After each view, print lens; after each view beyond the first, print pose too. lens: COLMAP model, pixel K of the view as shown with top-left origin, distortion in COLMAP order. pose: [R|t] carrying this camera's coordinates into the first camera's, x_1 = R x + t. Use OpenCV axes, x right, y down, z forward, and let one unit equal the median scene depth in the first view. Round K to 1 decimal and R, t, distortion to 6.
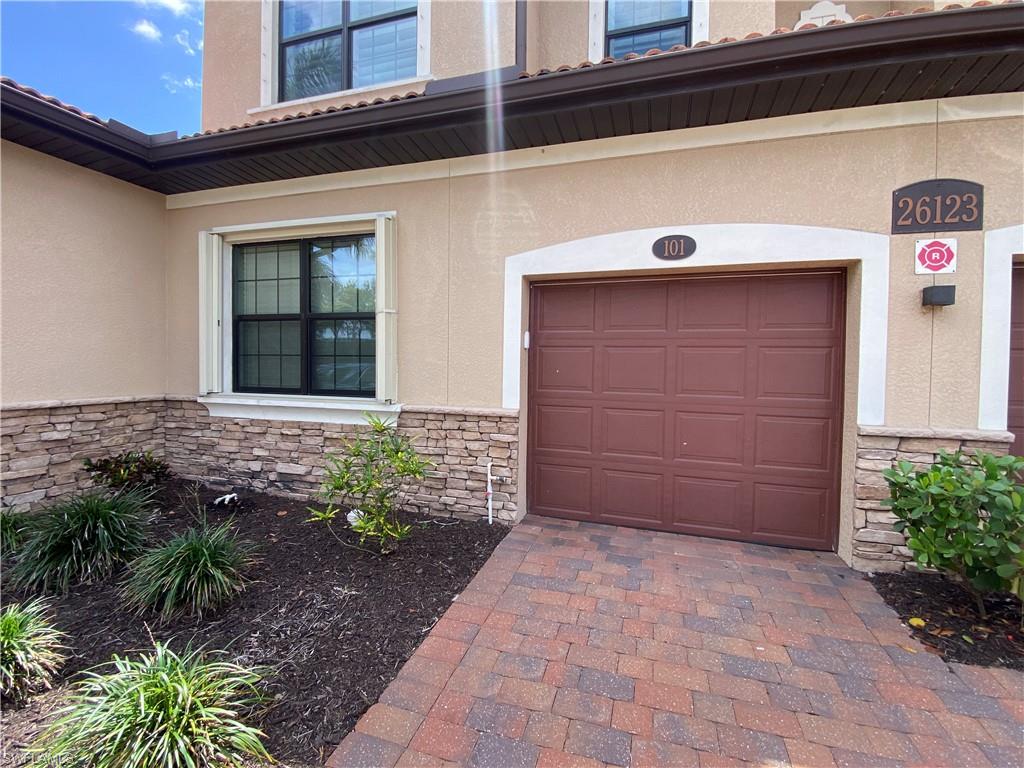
lens RADIAL K [[446.4, 0, 504.5], [0, 446.4, 380.3], [0, 0, 1]] dist [-0.018088, -0.001689]
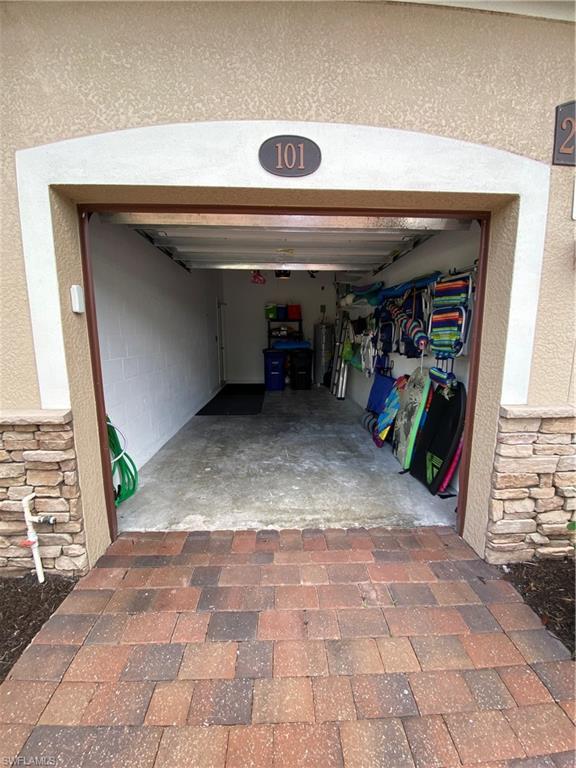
lens RADIAL K [[307.9, 0, 288.4], [0, 307.9, 386.6], [0, 0, 1]] dist [-0.019732, -0.001313]
pose [[0.939230, -0.070212, 0.336031, 0.213328], [0.026126, 0.990642, 0.133965, -0.021650], [-0.342293, -0.117045, 0.932275, 0.566638]]
